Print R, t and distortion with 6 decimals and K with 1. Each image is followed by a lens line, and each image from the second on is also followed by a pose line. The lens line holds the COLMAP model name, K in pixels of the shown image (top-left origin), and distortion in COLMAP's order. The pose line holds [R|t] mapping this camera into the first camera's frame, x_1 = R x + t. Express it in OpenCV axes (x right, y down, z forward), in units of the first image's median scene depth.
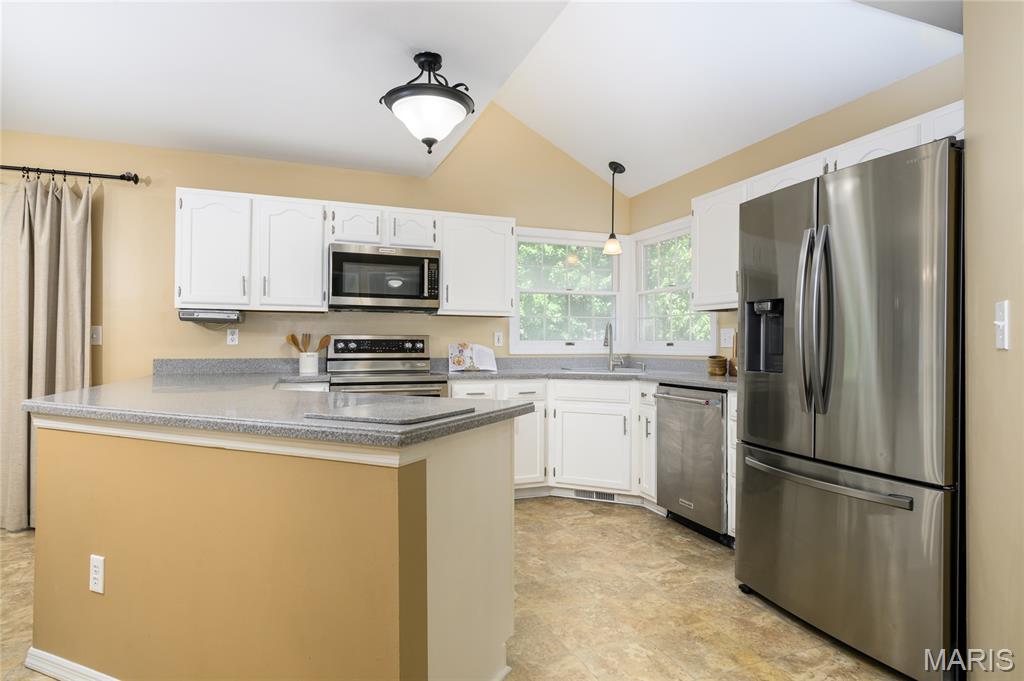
lens RADIAL K [[553.0, 0, 515.0], [0, 553.0, 342.5], [0, 0, 1]] dist [-0.000890, 0.000522]
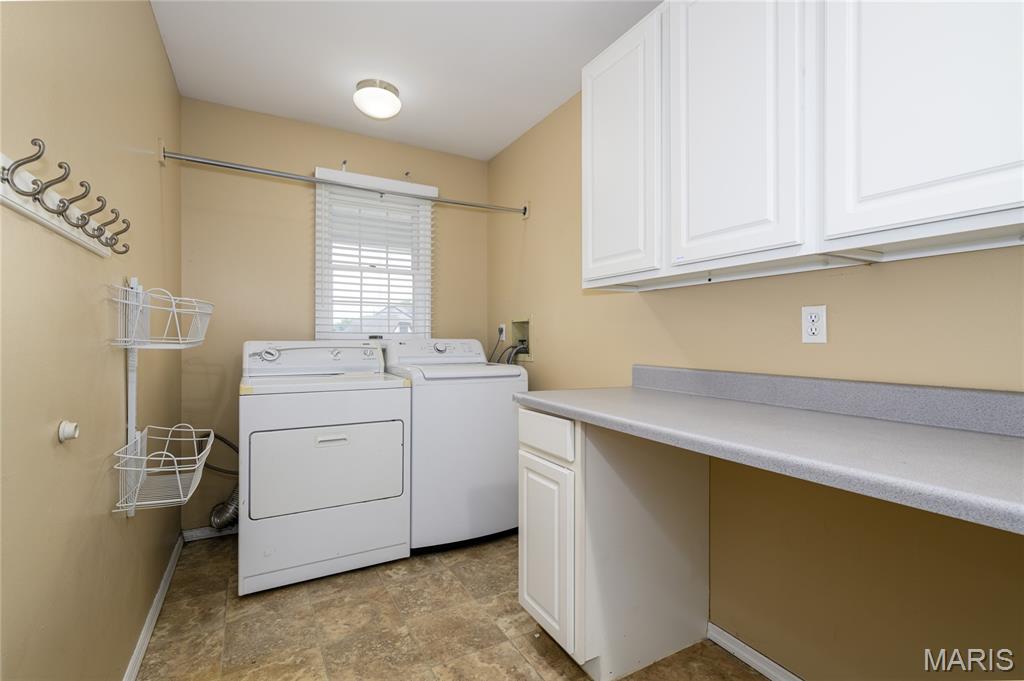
lens RADIAL K [[469.1, 0, 512.0], [0, 469.1, 340.6], [0, 0, 1]] dist [0.002080, -0.000422]
pose [[-0.991027, -0.010026, -0.133284, 0.046987], [-0.008871, 0.999918, -0.009257, 0.008546], [0.133366, -0.007991, -0.991035, 0.956037]]
